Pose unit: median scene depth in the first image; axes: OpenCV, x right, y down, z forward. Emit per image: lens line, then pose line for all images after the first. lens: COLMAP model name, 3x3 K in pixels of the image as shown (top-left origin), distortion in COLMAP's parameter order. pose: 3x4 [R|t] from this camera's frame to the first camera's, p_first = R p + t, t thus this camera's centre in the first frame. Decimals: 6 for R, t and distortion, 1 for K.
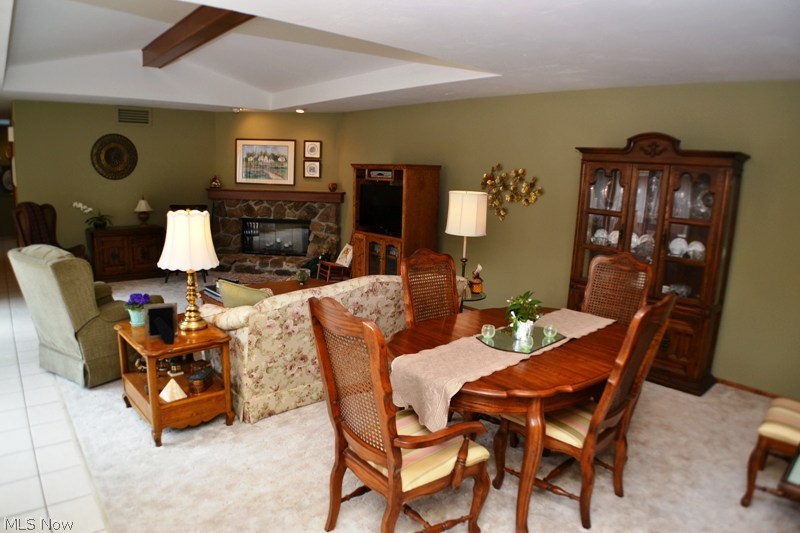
lens RADIAL K [[507.3, 0, 398.8], [0, 507.3, 271.9], [0, 0, 1]] dist [-0.164572, 0.039289]
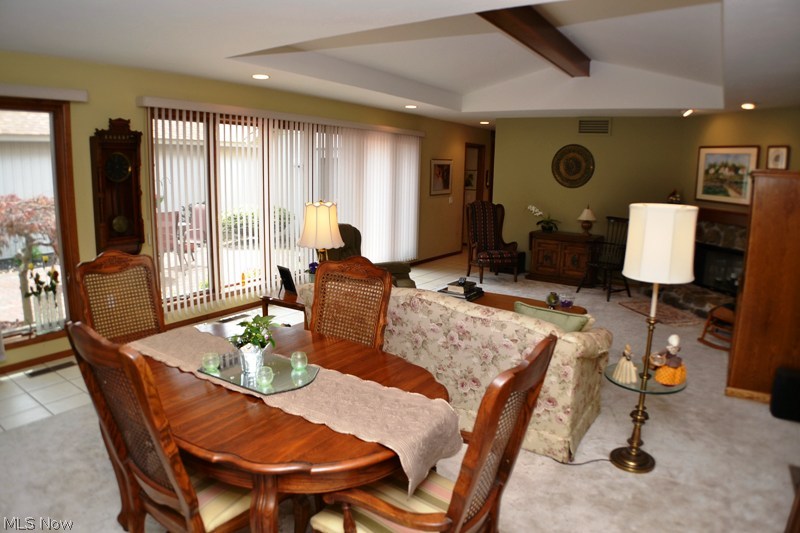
lens RADIAL K [[507.3, 0, 398.8], [0, 507.3, 271.9], [0, 0, 1]] dist [-0.164572, 0.039289]
pose [[0.265426, 0.154874, -0.951611, 0.335118], [-0.192492, 0.975654, 0.105097, -0.048839], [0.944720, 0.155282, 0.288777, 0.320612]]
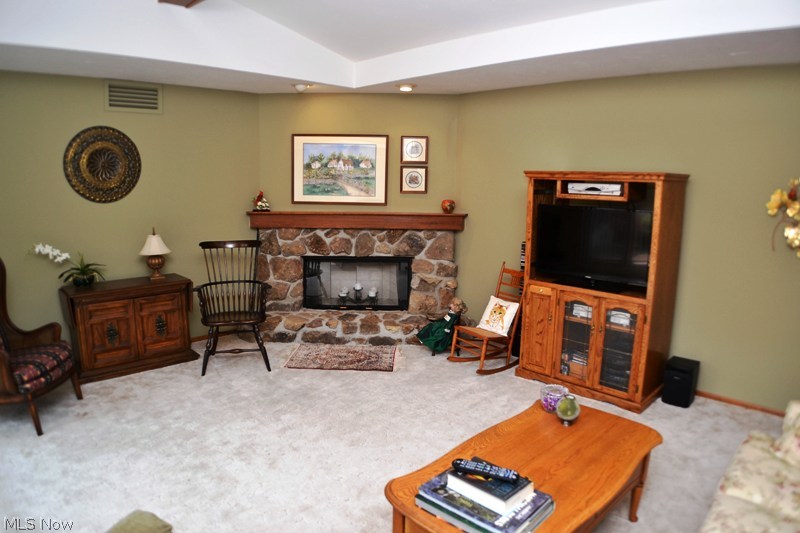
lens RADIAL K [[507.3, 0, 398.8], [0, 507.3, 271.9], [0, 0, 1]] dist [-0.164572, 0.039289]
pose [[0.997653, -0.036377, 0.058008, -0.238078], [0.037133, 0.999238, -0.012011, -0.077112], [-0.057527, 0.014137, 0.998244, 0.344723]]
